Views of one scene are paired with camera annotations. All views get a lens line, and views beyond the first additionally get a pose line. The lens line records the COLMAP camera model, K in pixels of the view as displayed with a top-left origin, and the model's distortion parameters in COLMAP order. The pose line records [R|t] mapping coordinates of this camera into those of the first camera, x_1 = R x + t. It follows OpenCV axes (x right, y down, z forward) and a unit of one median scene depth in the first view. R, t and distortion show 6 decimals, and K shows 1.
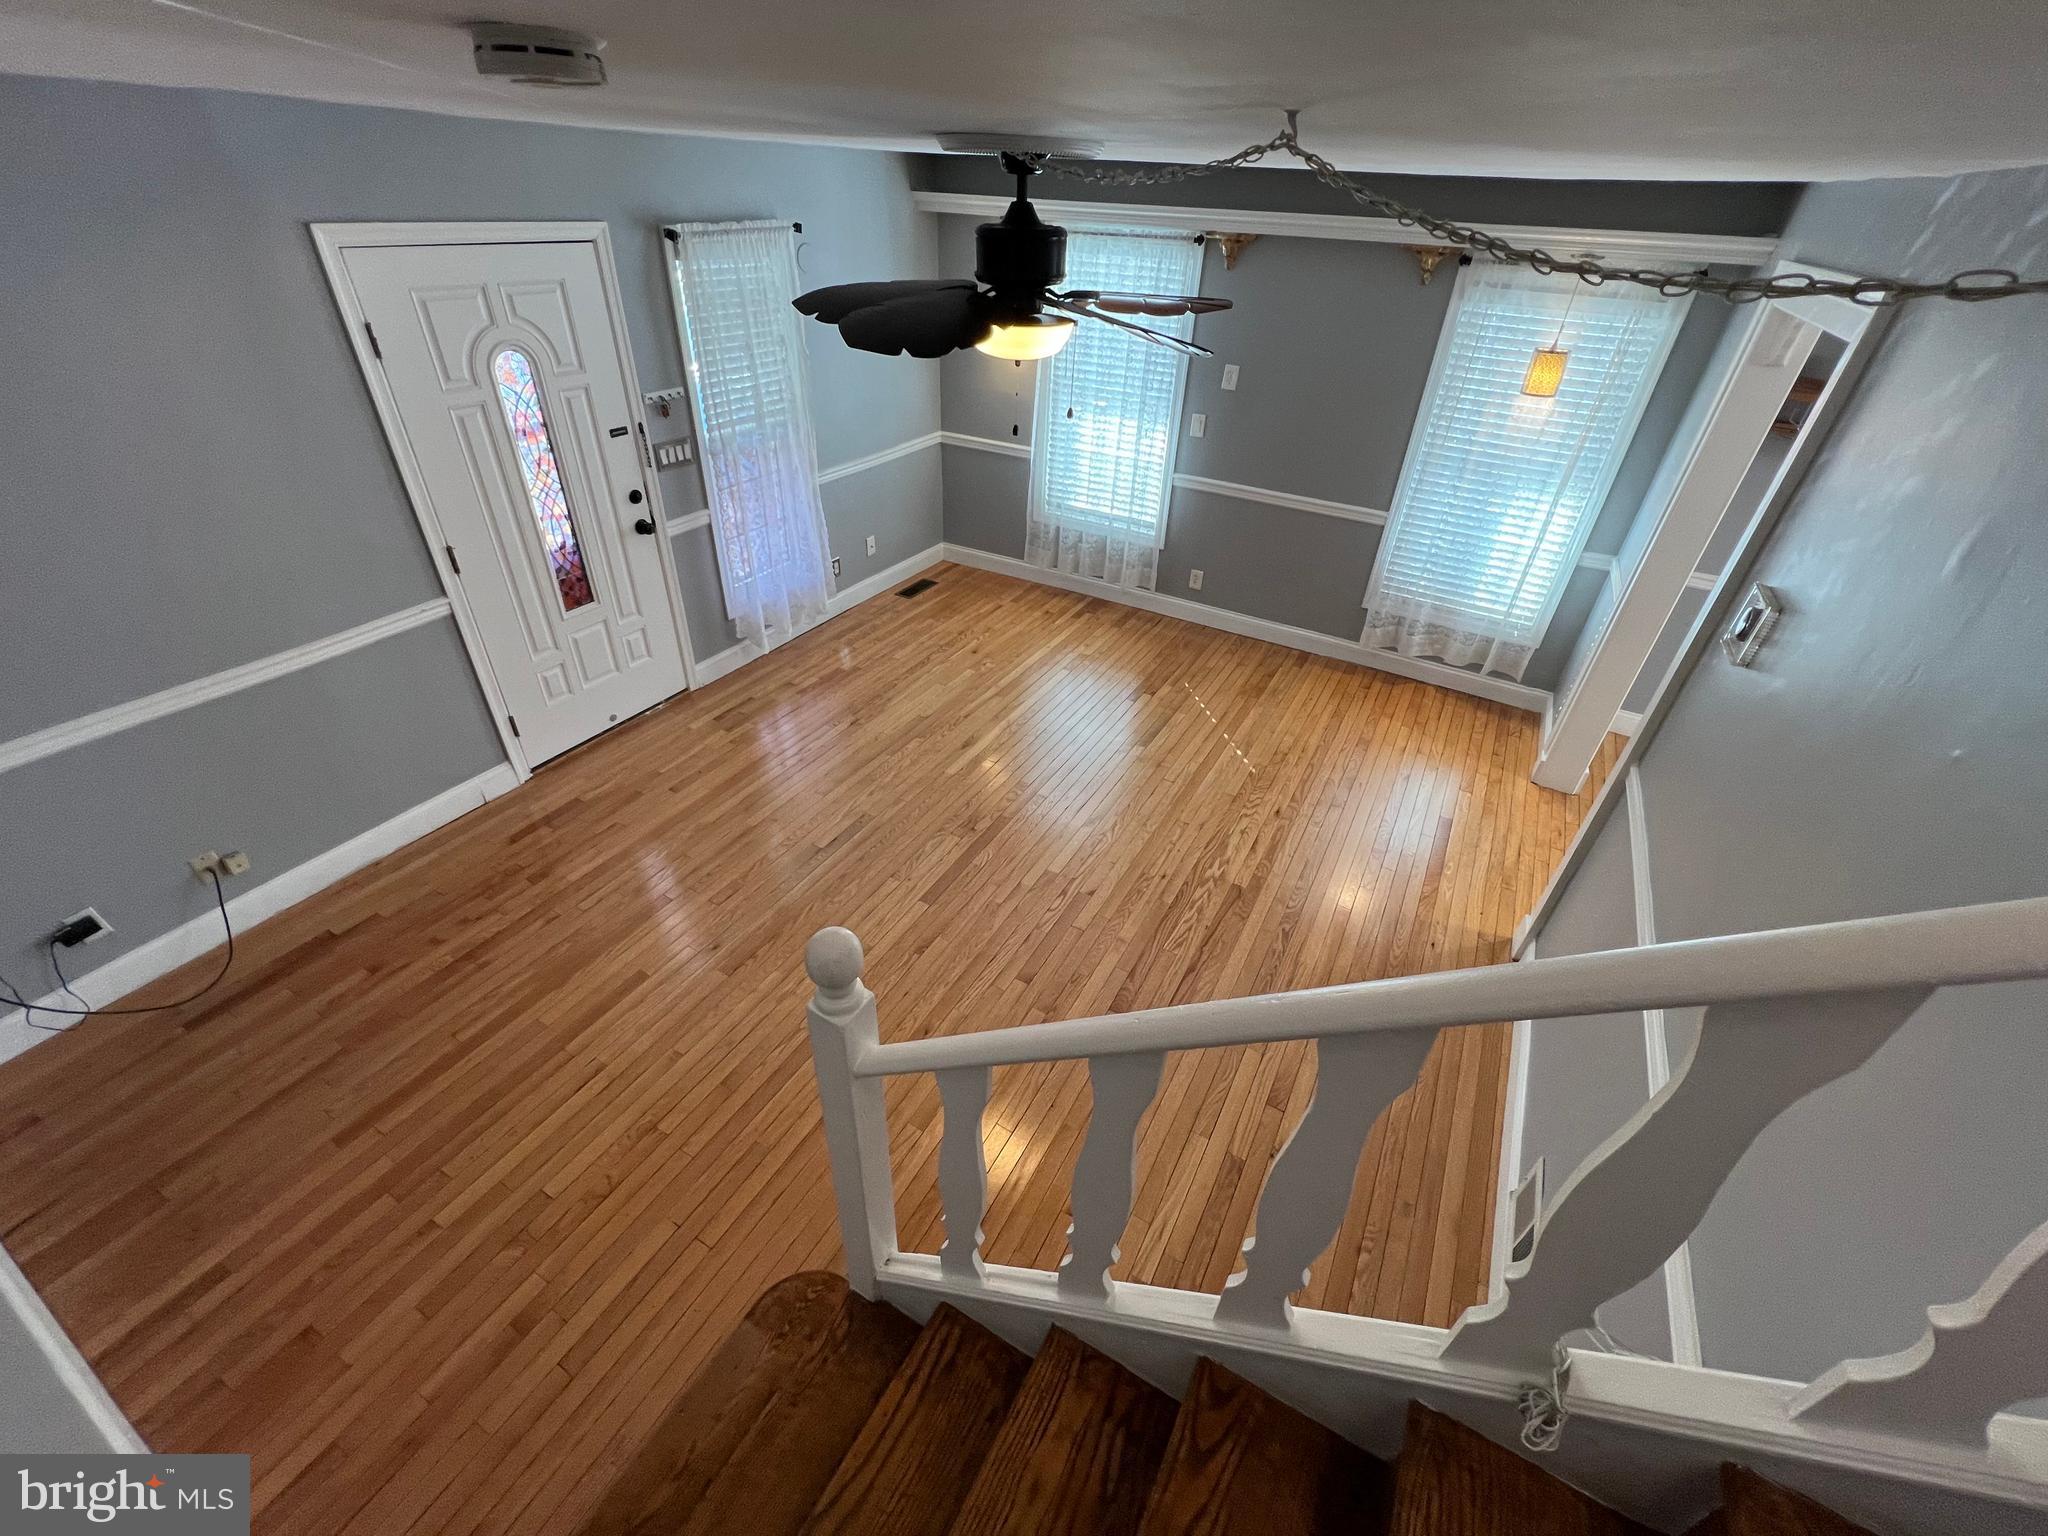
lens RADIAL K [[821.1, 0, 1027.5], [0, 821.1, 763.1], [0, 0, 1]] dist [0.003252, 0.000384]
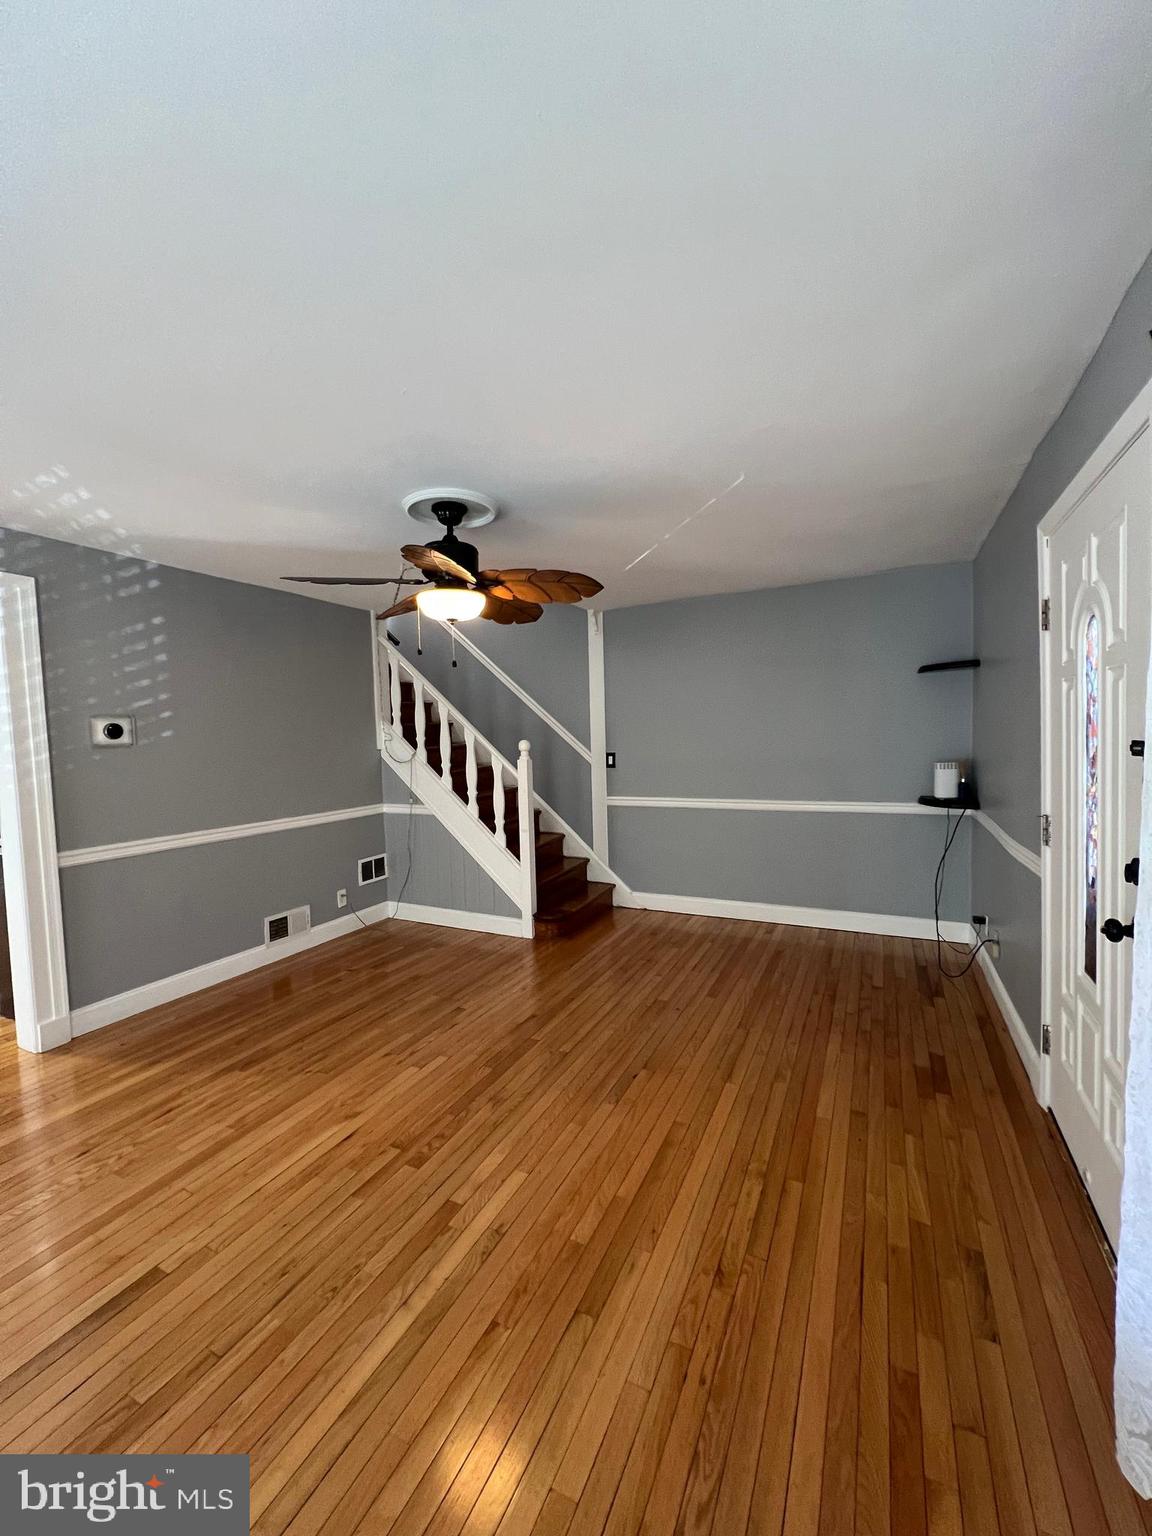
lens RADIAL K [[615.9, 0, 571.8], [0, 615.9, 762.7], [0, 0, 1]] dist [0.003252, 0.000384]
pose [[-0.998875, -0.015647, -0.044765, -0.142288], [-0.039549, 0.795746, 0.604338, -0.742141], [0.026165, 0.605428, -0.795470, 1.570946]]
